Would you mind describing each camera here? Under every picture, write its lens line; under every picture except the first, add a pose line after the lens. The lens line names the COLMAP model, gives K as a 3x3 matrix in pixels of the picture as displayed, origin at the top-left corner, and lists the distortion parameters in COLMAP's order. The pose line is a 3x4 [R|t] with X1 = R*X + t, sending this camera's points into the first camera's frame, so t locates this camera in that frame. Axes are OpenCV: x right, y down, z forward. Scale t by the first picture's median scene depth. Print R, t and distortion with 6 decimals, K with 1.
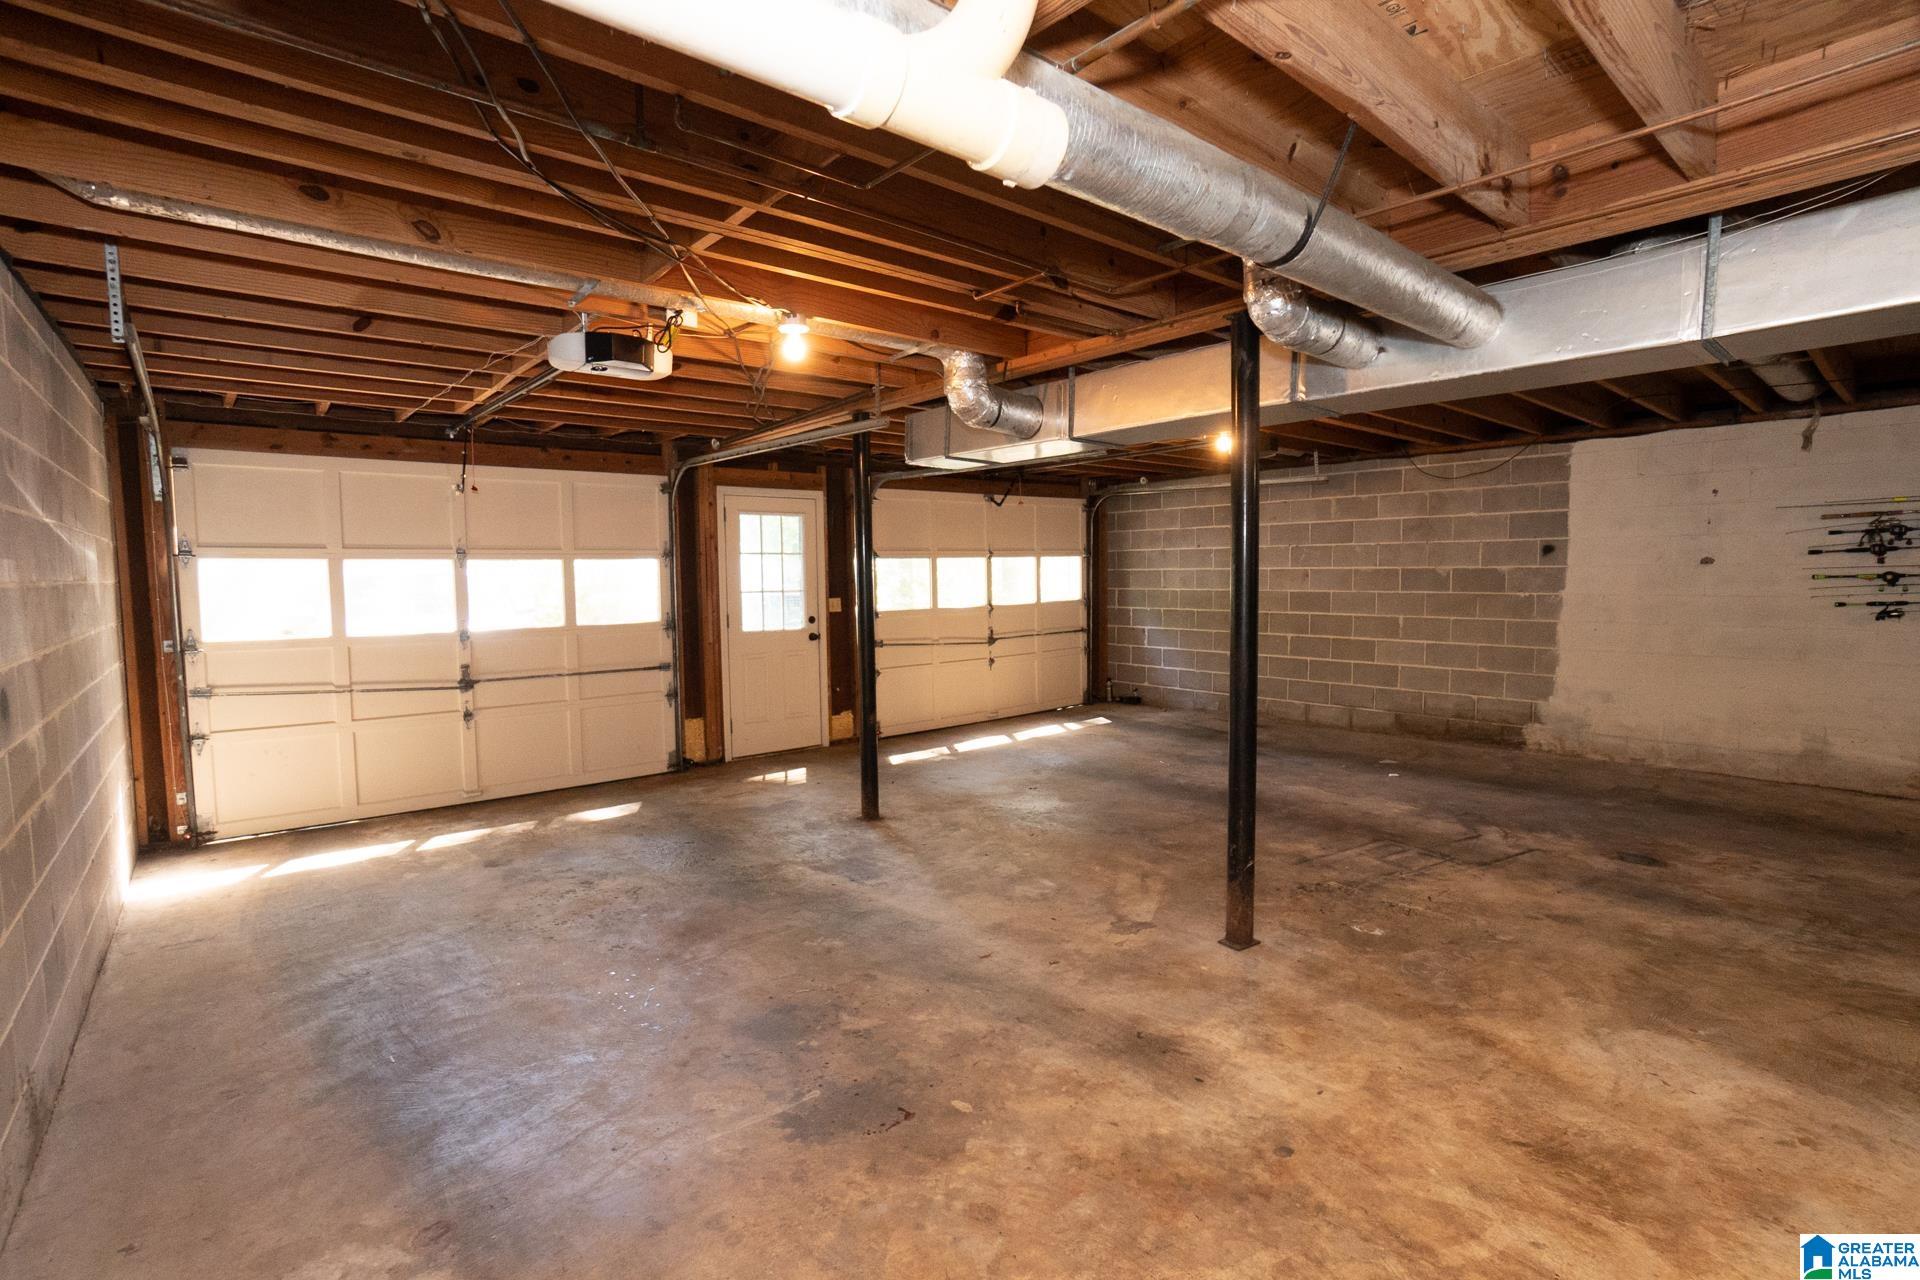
lens RADIAL K [[875.5, 0, 956.2], [0, 875.5, 631.9], [0, 0, 1]] dist [-0.025121, 0.002398]
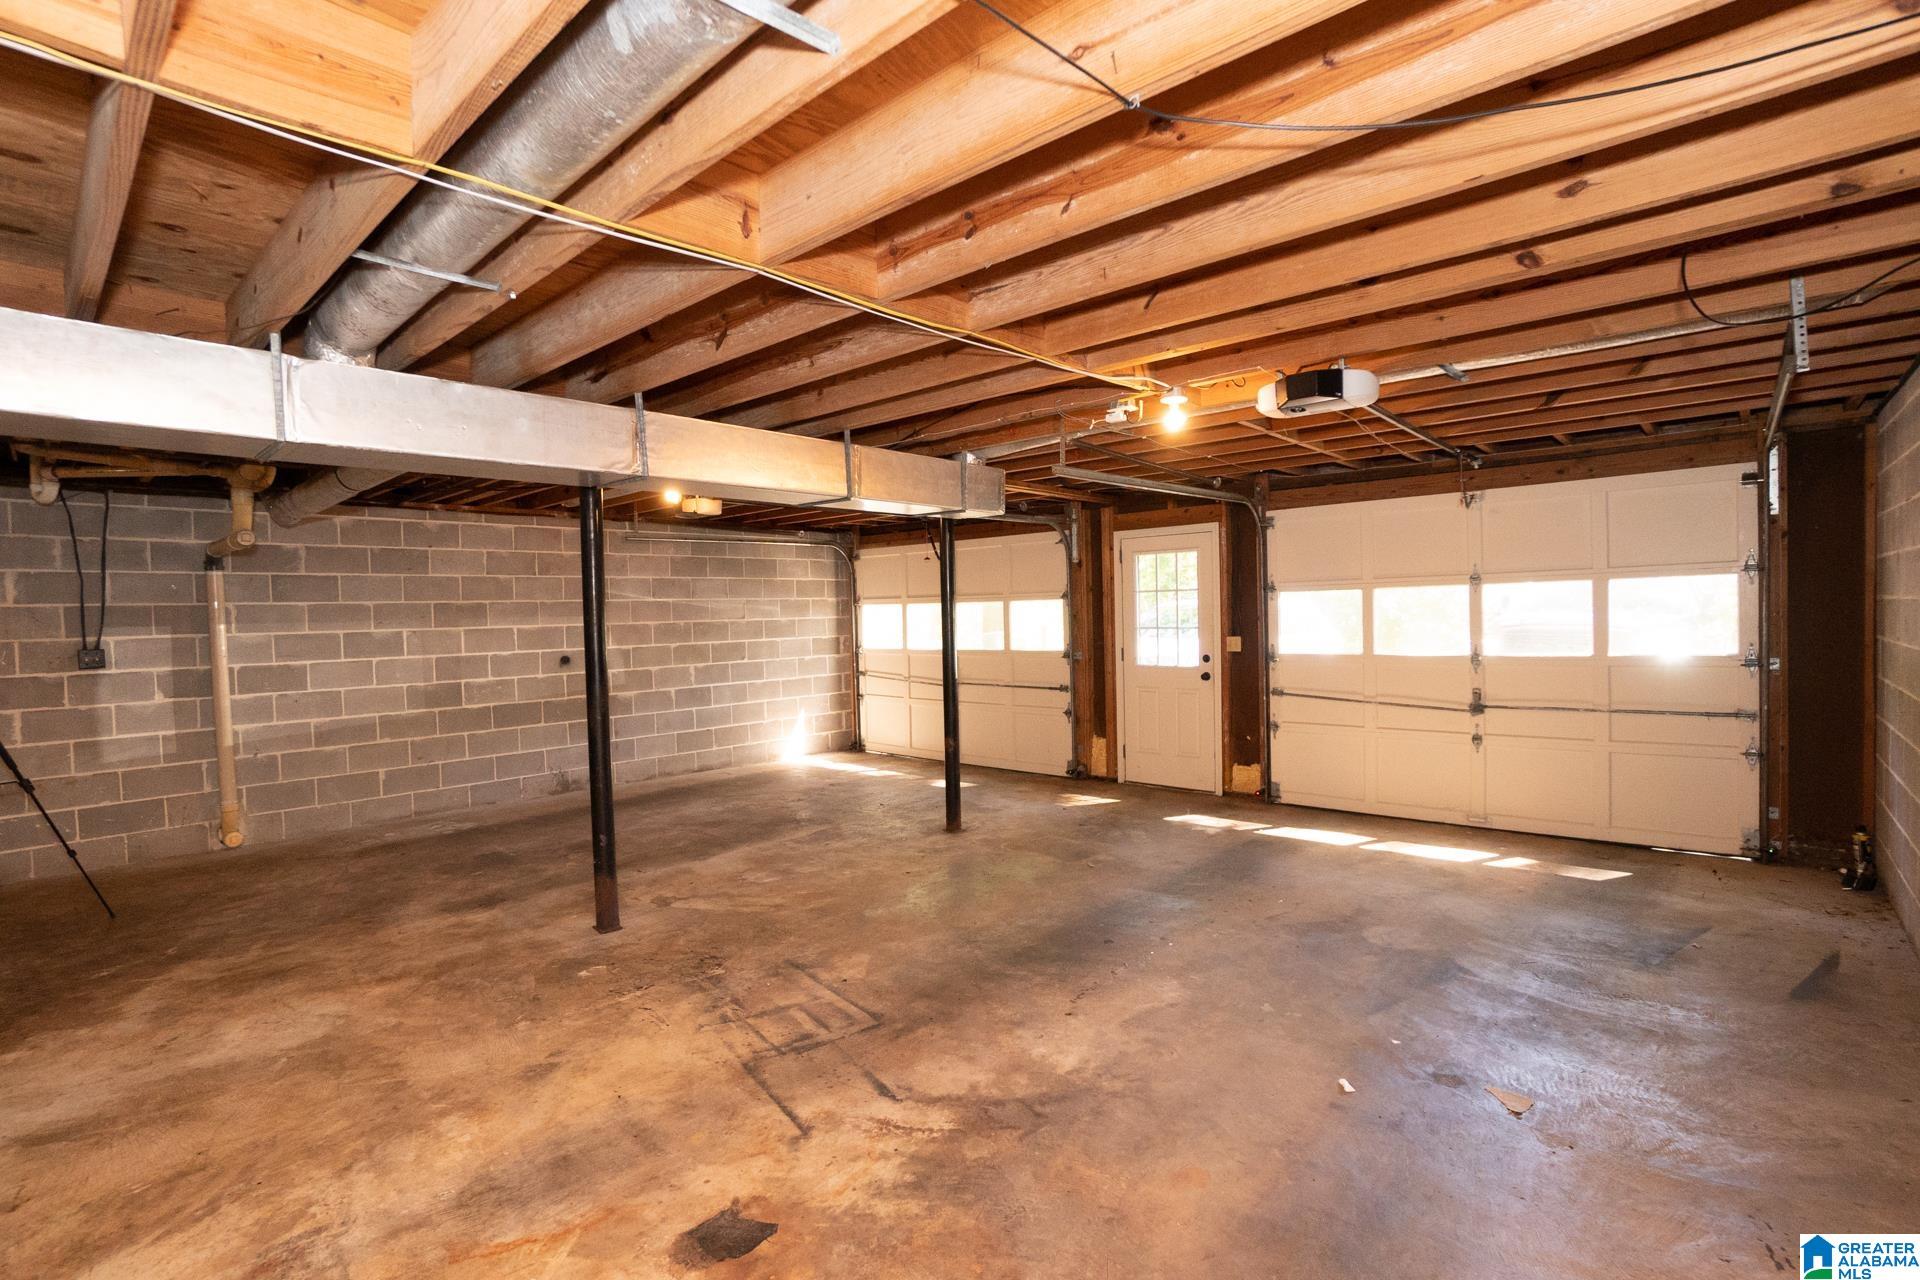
lens RADIAL K [[875.5, 0, 958.7], [0, 875.5, 637.7], [0, 0, 1]] dist [-0.025121, 0.002398]
pose [[0.127126, 0.037138, -0.991191, 1.140081], [-0.045434, 0.998468, 0.031583, -0.083569], [0.990845, 0.041019, 0.128619, 0.940322]]
